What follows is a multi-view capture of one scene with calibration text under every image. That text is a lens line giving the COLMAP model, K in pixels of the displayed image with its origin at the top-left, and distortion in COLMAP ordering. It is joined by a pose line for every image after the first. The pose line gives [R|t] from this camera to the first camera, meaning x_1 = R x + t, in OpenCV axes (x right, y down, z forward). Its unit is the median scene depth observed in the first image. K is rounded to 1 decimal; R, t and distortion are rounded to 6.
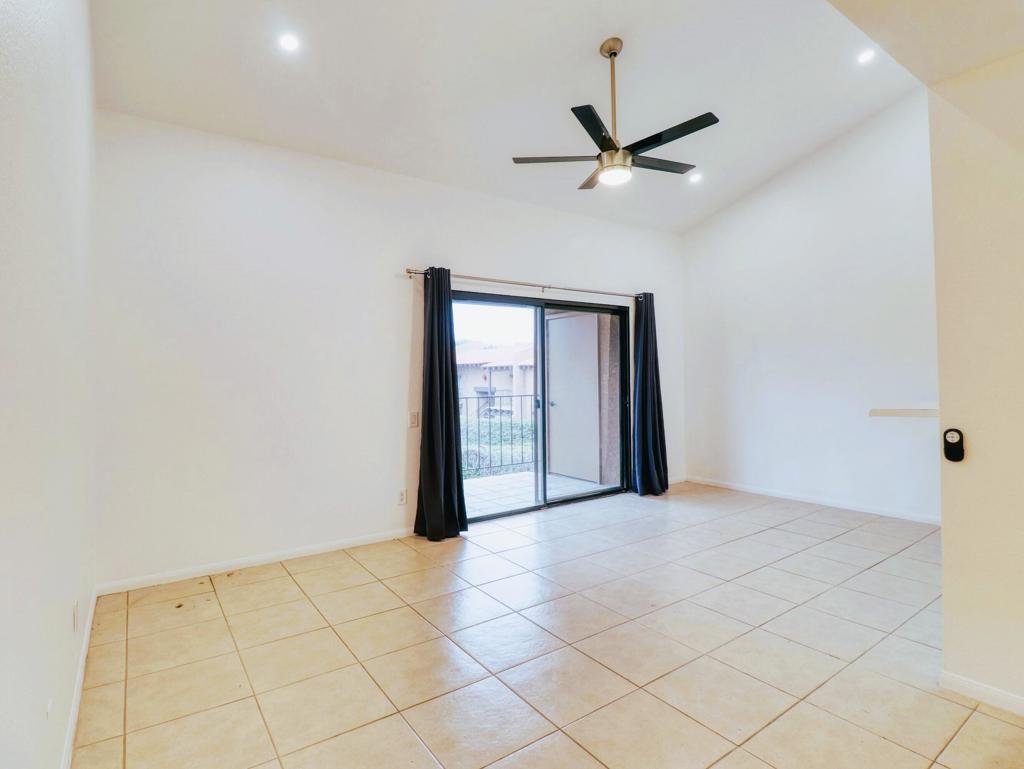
lens RADIAL K [[533.7, 0, 507.5], [0, 533.7, 367.6], [0, 0, 1]] dist [0.001584, -0.013697]
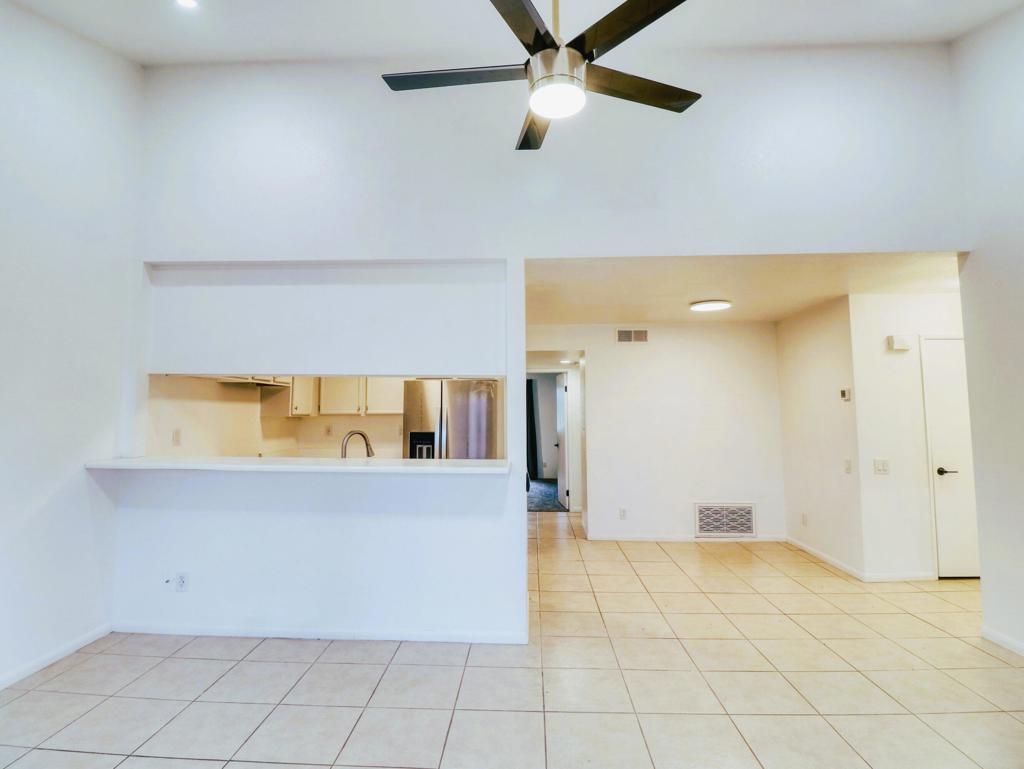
lens RADIAL K [[533.7, 0, 507.5], [0, 533.7, 367.6], [0, 0, 1]] dist [0.001584, -0.013697]
pose [[-0.795261, 0.067129, 0.602540, -0.061929], [0.004097, 0.994423, -0.105381, -0.015857], [-0.606254, -0.081337, -0.791101, 1.144933]]
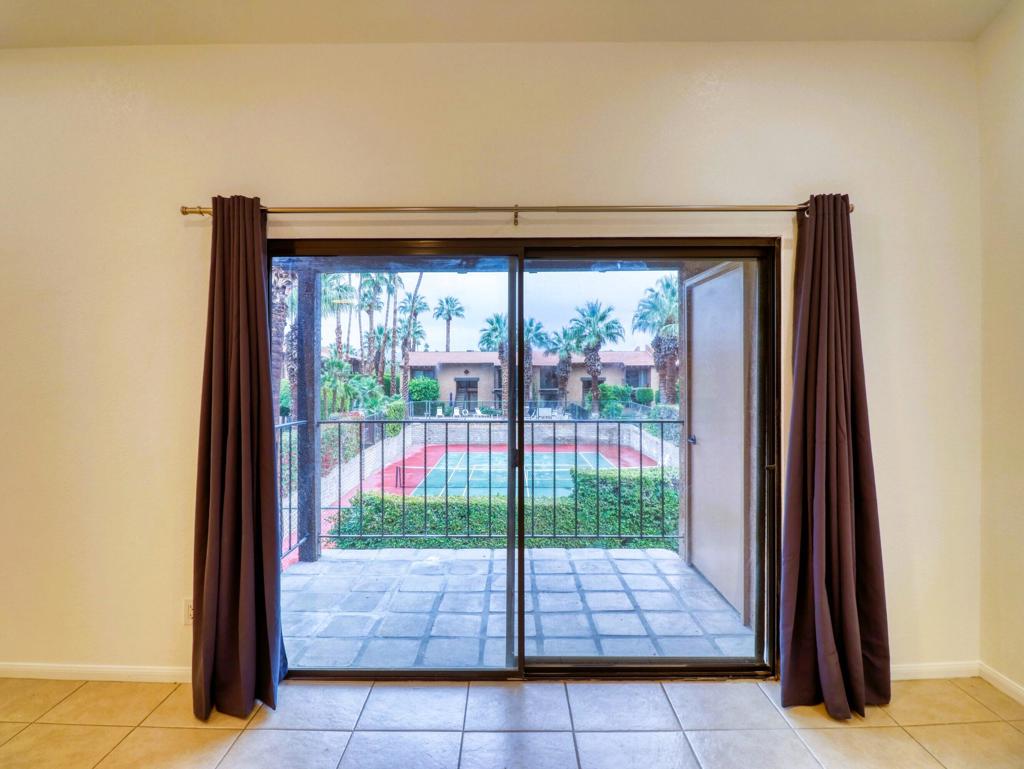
lens RADIAL K [[533.7, 0, 507.5], [0, 533.7, 367.6], [0, 0, 1]] dist [0.001584, -0.013697]
pose [[0.816925, 0.007951, -0.576689, 0.393756], [0.002838, 0.999837, 0.017805, -0.026238], [0.576737, -0.016182, 0.816770, 0.716458]]
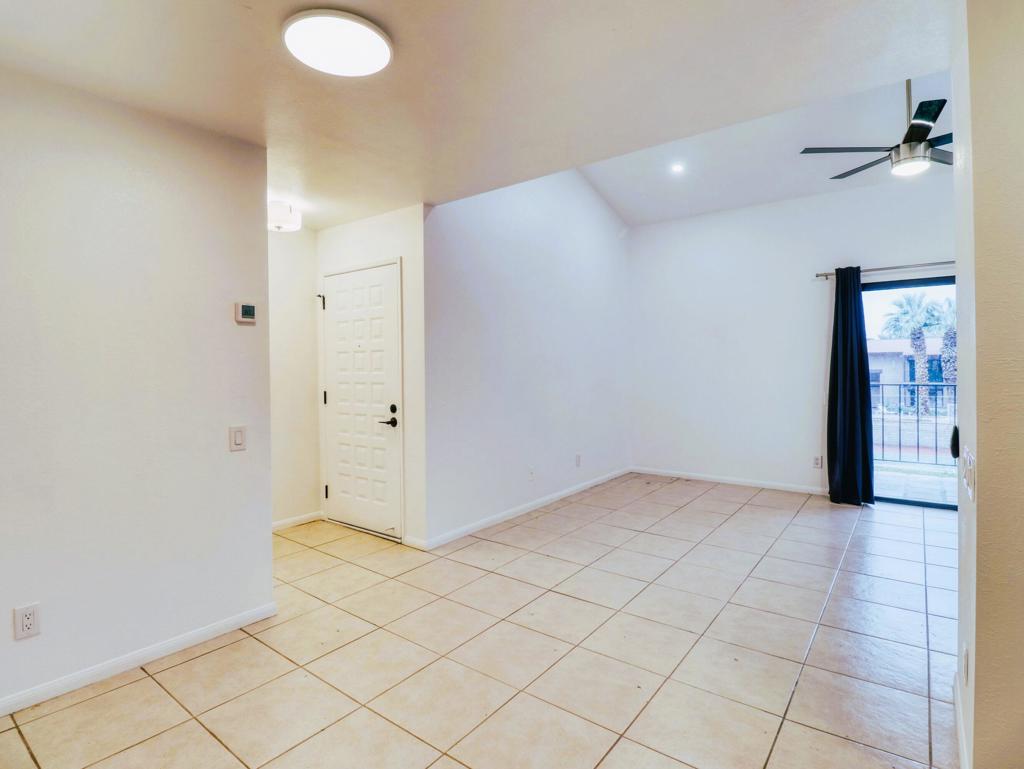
lens RADIAL K [[533.7, 0, 507.5], [0, 533.7, 367.6], [0, 0, 1]] dist [0.001584, -0.013697]
pose [[0.298650, 0.011366, -0.954295, 0.732739], [0.025149, 0.999488, 0.019774, -0.014057], [0.954031, -0.029905, 0.298211, -0.032376]]
